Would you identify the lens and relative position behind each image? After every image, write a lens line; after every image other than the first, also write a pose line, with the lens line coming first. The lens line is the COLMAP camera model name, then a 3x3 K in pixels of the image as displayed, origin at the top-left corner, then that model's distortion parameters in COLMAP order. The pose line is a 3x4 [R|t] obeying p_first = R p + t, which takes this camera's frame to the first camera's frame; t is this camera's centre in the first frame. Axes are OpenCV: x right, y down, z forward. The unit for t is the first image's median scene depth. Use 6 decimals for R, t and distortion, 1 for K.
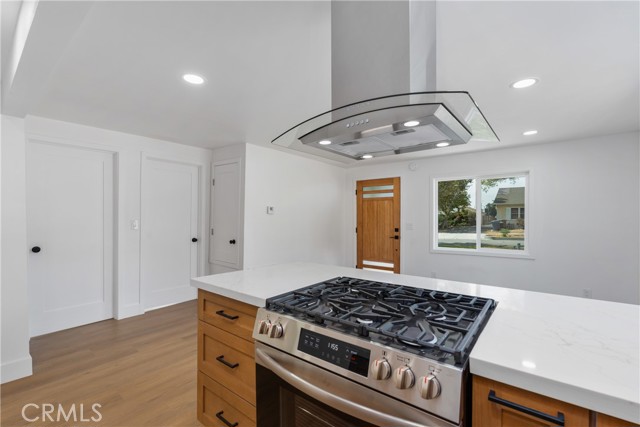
lens RADIAL K [[285.2, 0, 318.2], [0, 285.2, 213.0], [0, 0, 1]] dist [-0.000855, 0.000095]
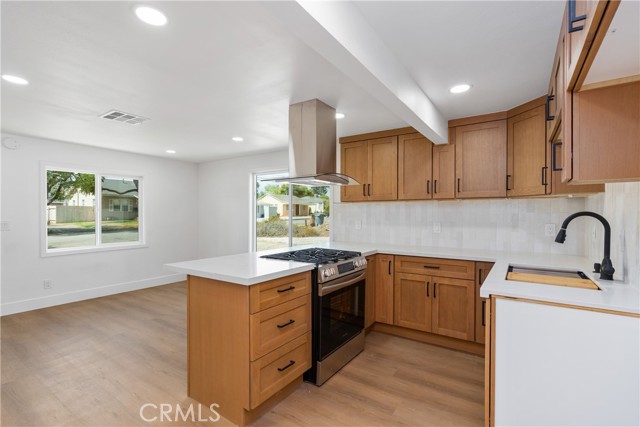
lens RADIAL K [[302.1, 0, 316.9], [0, 302.1, 216.1], [0, 0, 1]] dist [-0.000216, -0.000075]
pose [[-0.083984, -0.004969, 0.996455, -0.478387], [-0.019795, 0.999799, 0.003317, 0.004328], [-0.996270, -0.019446, -0.084066, 0.274597]]
